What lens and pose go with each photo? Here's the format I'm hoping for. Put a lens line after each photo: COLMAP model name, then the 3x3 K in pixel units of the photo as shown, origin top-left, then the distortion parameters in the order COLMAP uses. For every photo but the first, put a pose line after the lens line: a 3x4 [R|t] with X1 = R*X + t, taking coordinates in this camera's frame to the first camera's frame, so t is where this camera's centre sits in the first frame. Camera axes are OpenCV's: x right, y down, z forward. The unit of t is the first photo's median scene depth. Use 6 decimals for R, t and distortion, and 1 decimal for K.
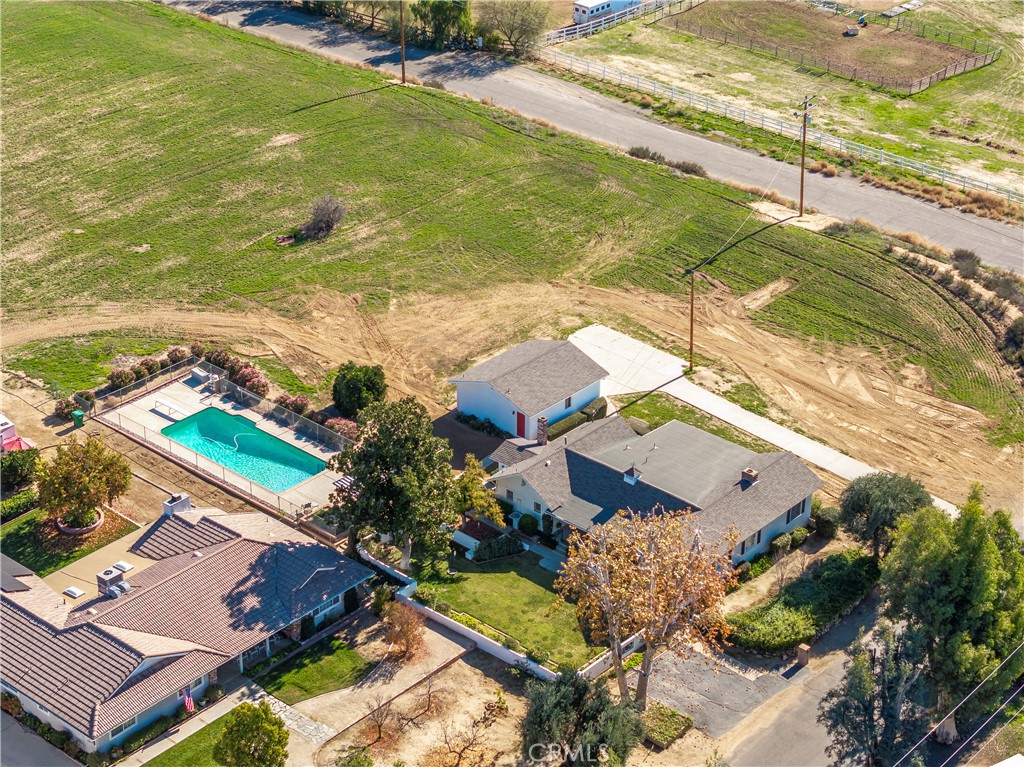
lens RADIAL K [[2073.2, 0, 512.0], [0, 2073.2, 383.5], [0, 0, 1]] dist [0.027929, 0.315363]
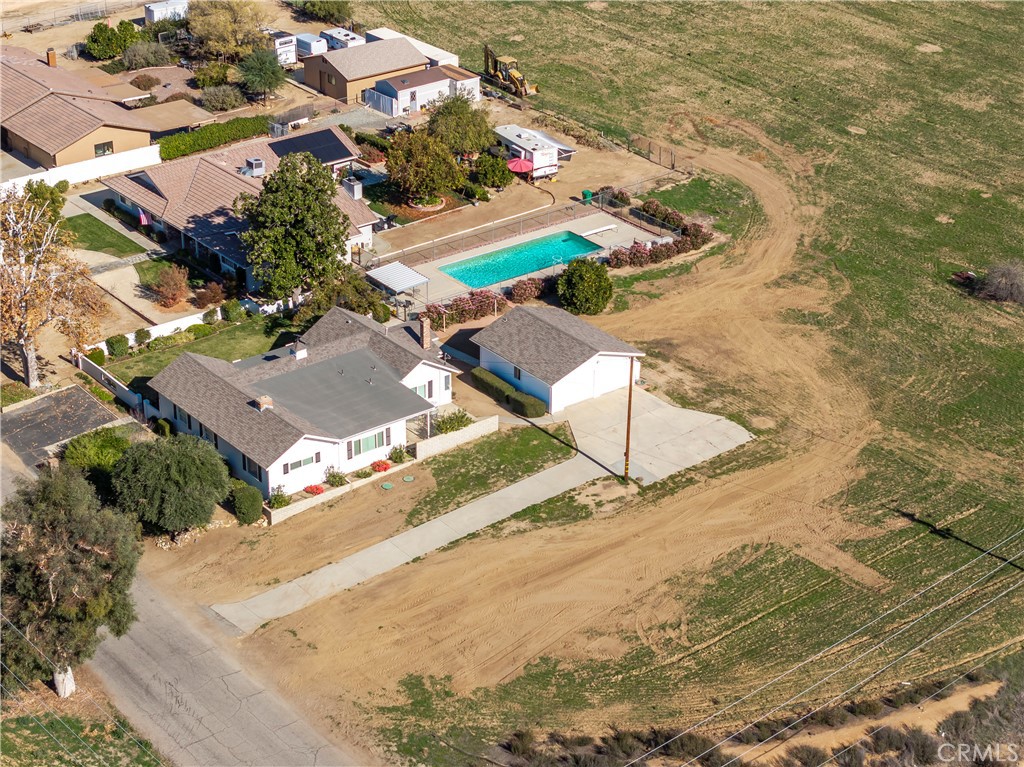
lens RADIAL K [[2022.2, 0, 484.4], [0, 2022.2, 382.8], [0, 0, 1]] dist [0.011517, 0.325159]
pose [[-0.193620, 0.434122, -0.879801, 0.716629], [-0.467800, 0.747409, 0.471745, -0.352760], [0.862366, 0.502910, 0.058369, 0.821028]]
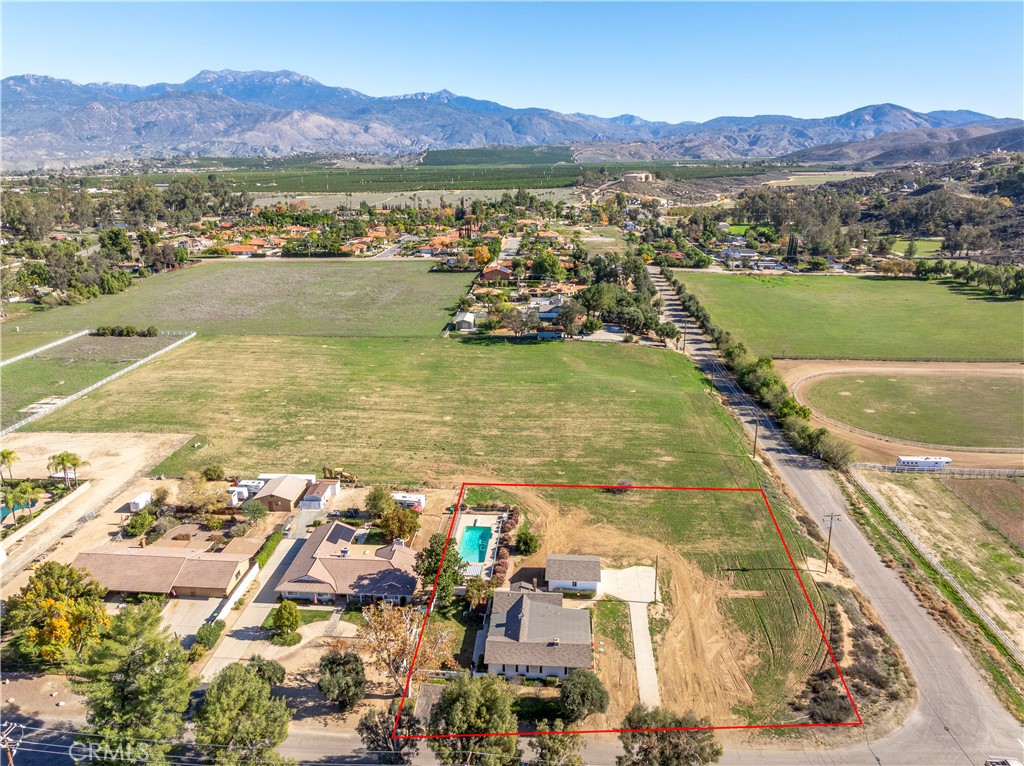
lens RADIAL K [[718.8, 0, 512.0], [0, 718.8, 383.0], [0, 0, 1]] dist [-0.033818, 0.014113]
pose [[0.607696, 0.228695, -0.760529, 0.458495], [-0.372171, 0.927983, -0.018332, -0.133703], [0.701565, 0.294188, 0.649045, 0.339795]]
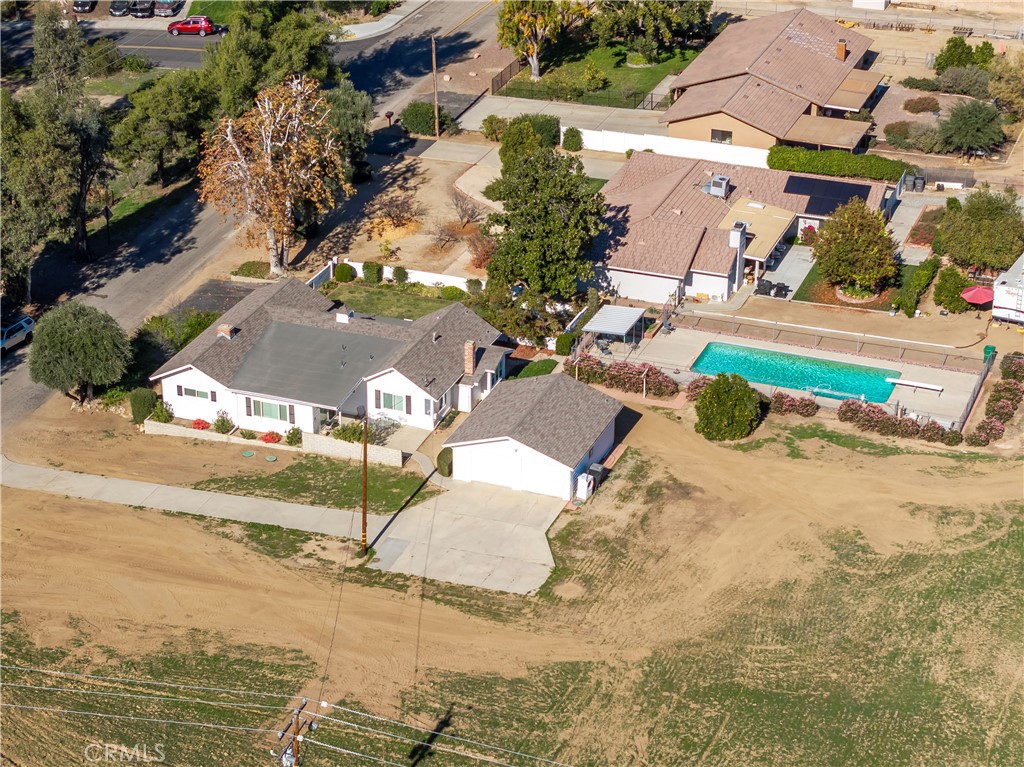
lens RADIAL K [[2203.0, 0, 512.0], [0, 2203.0, 383.5], [0, 0, 1]] dist [0.018958, 0.409336]
pose [[-0.937182, 0.145154, -0.317208, 0.251527], [-0.171872, 0.599161, 0.781963, -0.598974], [0.303564, 0.787361, -0.536574, 1.275786]]
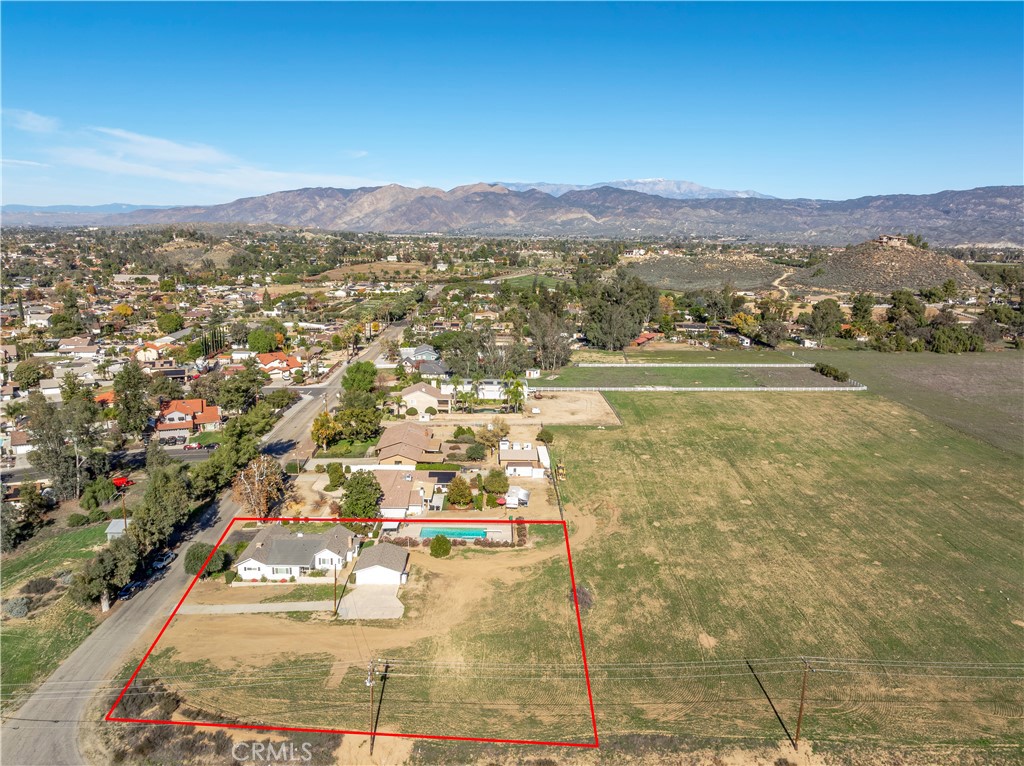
lens RADIAL K [[718.8, 0, 512.0], [0, 718.8, 383.0], [0, 0, 1]] dist [-0.033818, 0.014113]
pose [[-0.736604, 0.120259, -0.665546, 0.364541], [-0.342456, 0.782267, 0.520368, -0.555774], [0.583214, 0.611226, -0.535037, 1.233580]]
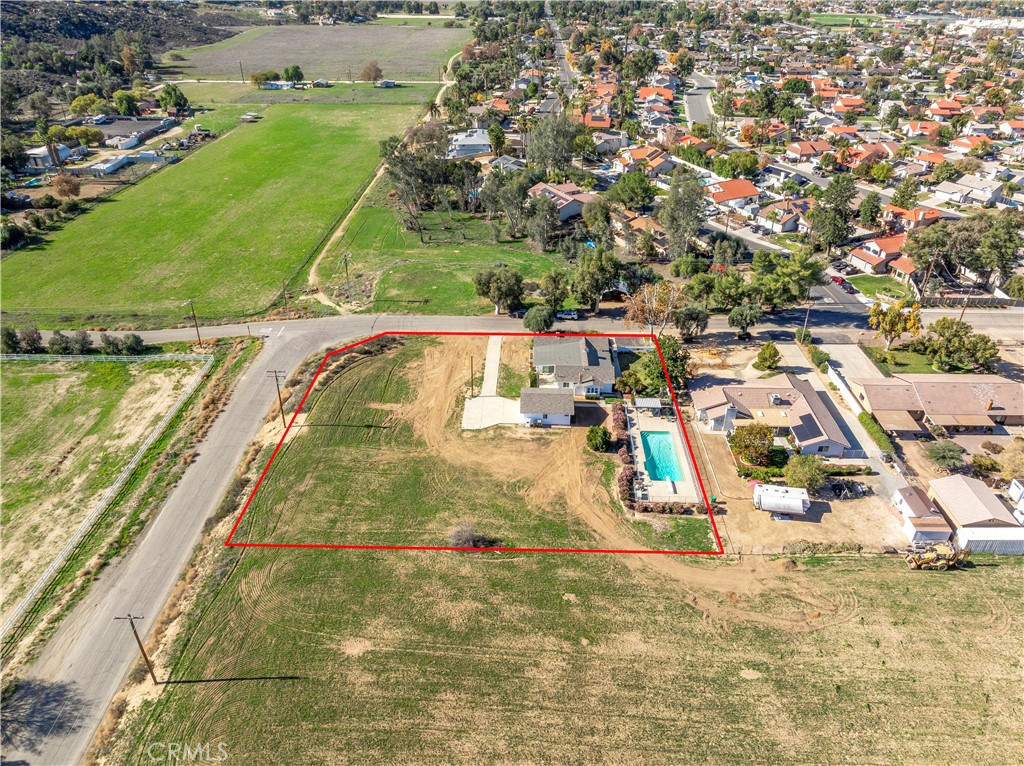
lens RADIAL K [[718.8, 0, 512.0], [0, 718.8, 383.0], [0, 0, 1]] dist [-0.033818, 0.014113]
pose [[-0.644382, -0.409903, 0.645563, -0.421878], [0.350645, 0.591838, 0.725793, -0.539940], [-0.679573, 0.694051, -0.237640, 1.064705]]
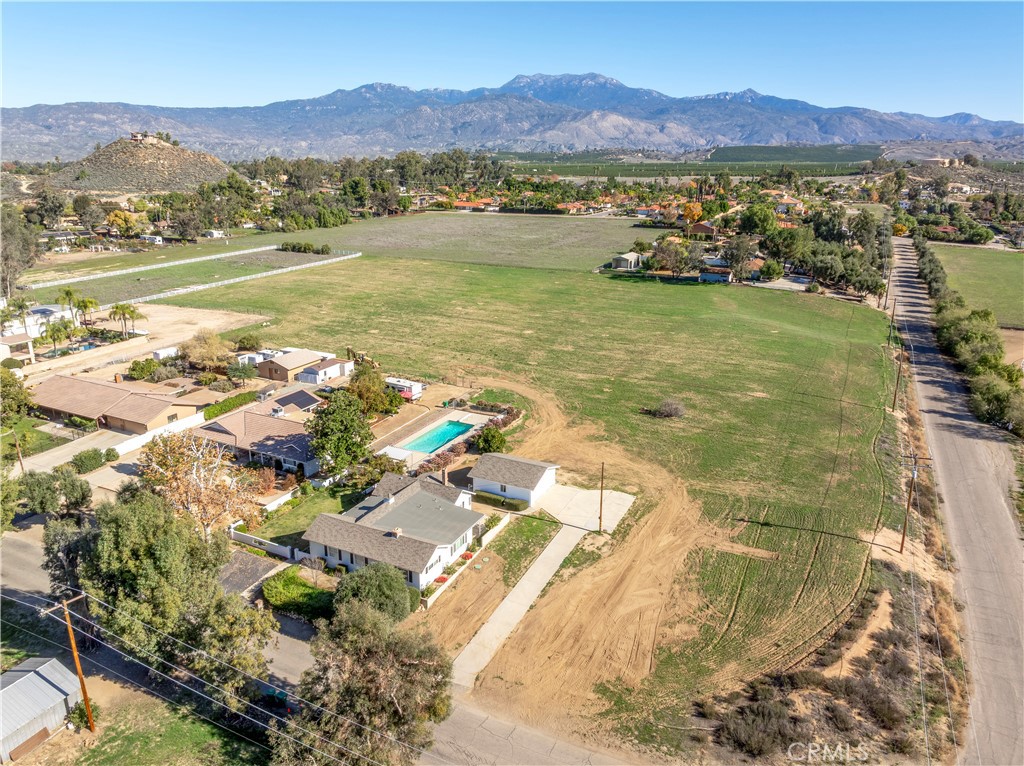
lens RADIAL K [[718.8, 0, 512.0], [0, 718.8, 383.0], [0, 0, 1]] dist [-0.033818, 0.014113]
pose [[0.261965, 0.282539, -0.922792, 0.465259], [-0.464730, 0.874952, 0.135962, -0.127185], [0.845813, 0.393232, 0.360512, 0.672176]]
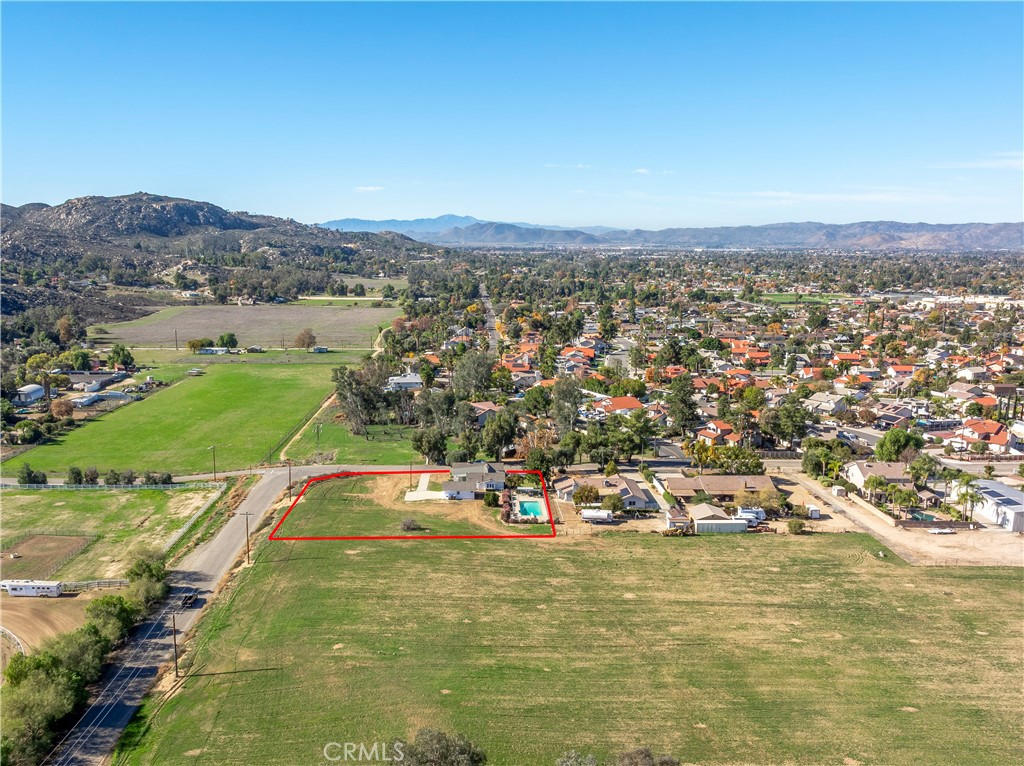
lens RADIAL K [[969.1, 0, 463.5], [0, 969.1, 383.4], [0, 0, 1]] dist [-0.062804, -0.001562]
pose [[-0.657806, -0.125922, 0.742587, -1.074533], [0.348498, 0.823154, 0.448293, -0.792196], [-0.667713, 0.553680, -0.497592, 1.528838]]
